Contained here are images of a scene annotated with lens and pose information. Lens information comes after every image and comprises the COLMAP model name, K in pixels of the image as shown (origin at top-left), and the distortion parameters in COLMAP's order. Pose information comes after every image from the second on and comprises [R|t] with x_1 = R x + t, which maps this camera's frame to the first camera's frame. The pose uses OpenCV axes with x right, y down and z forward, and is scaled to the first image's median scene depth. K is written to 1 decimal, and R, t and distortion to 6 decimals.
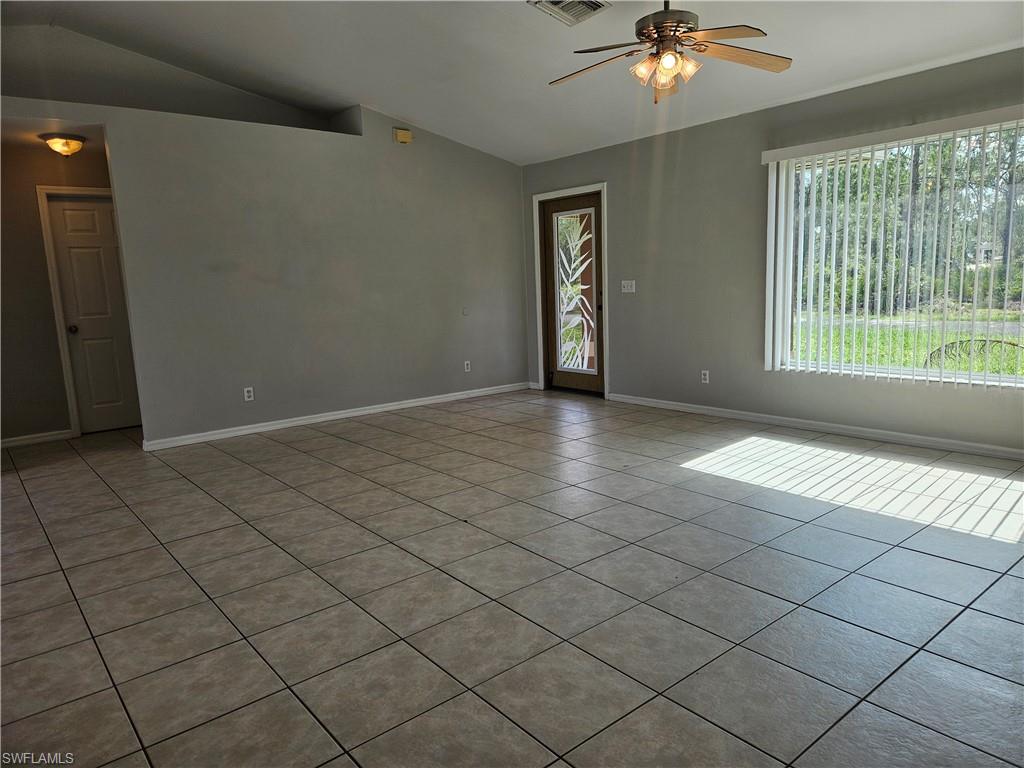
lens RADIAL K [[683.1, 0, 512.0], [0, 683.1, 384.0], [0, 0, 1]] dist [0.081724, -0.075882]
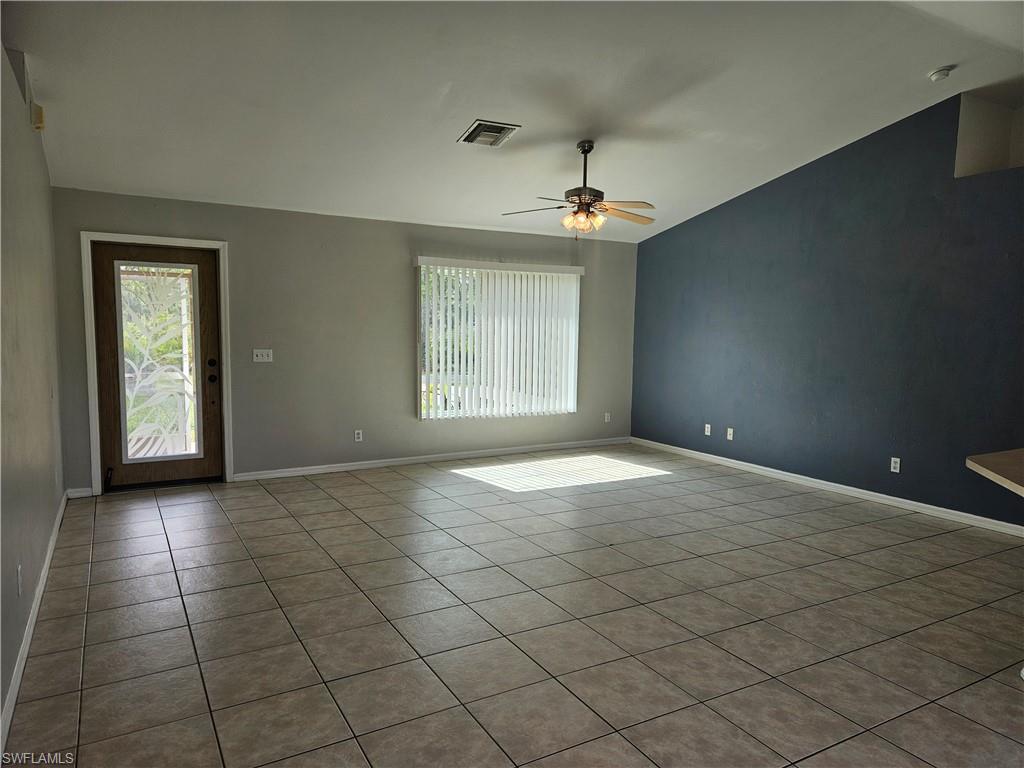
lens RADIAL K [[700.6, 0, 512.0], [0, 700.6, 384.0], [0, 0, 1]] dist [0.049945, -0.001195]
pose [[0.156413, -0.045937, 0.986623, -1.260764], [0.132304, 0.990890, 0.025161, -0.139510], [-0.978790, 0.126598, 0.161066, 0.866082]]
